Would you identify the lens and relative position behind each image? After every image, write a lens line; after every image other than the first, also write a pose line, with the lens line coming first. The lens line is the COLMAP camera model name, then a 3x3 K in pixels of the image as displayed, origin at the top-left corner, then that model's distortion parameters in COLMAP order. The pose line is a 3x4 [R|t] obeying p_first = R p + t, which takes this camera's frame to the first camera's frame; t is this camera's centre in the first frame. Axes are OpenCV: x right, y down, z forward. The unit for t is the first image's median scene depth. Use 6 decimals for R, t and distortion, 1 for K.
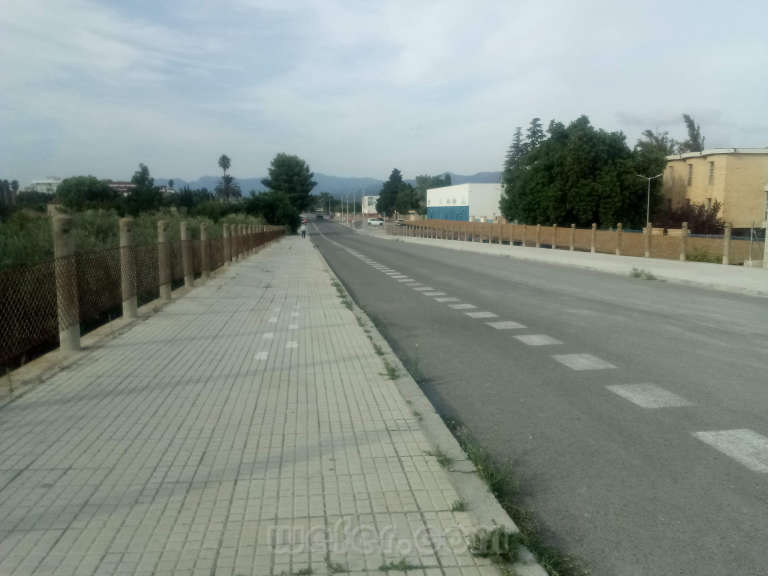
lens RADIAL K [[633.6, 0, 382.8], [0, 633.6, 291.1], [0, 0, 1]] dist [0.070839, -0.047642]
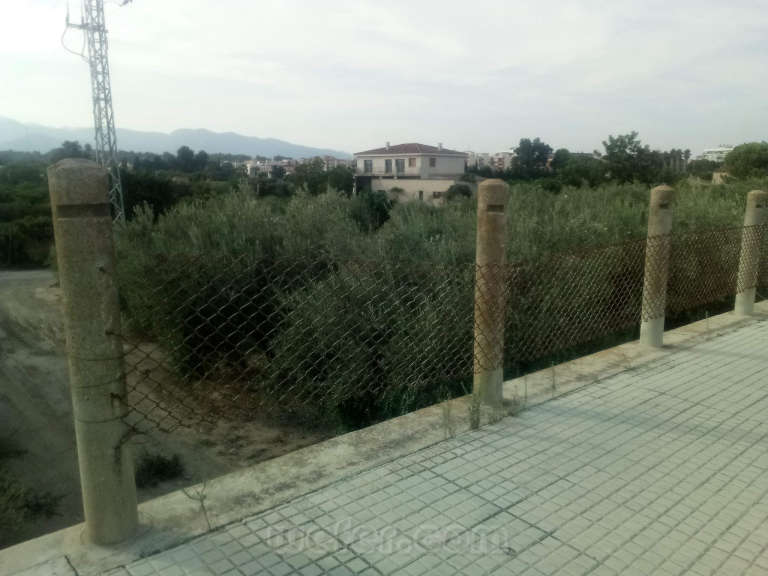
lens RADIAL K [[633.6, 0, 389.7], [0, 633.6, 284.6], [0, 0, 1]] dist [0.070839, -0.047642]
pose [[0.592637, 0.141529, -0.792938, -0.029147], [-0.110956, 0.989401, 0.093666, -0.032809], [0.797790, 0.032471, 0.602060, 0.228859]]
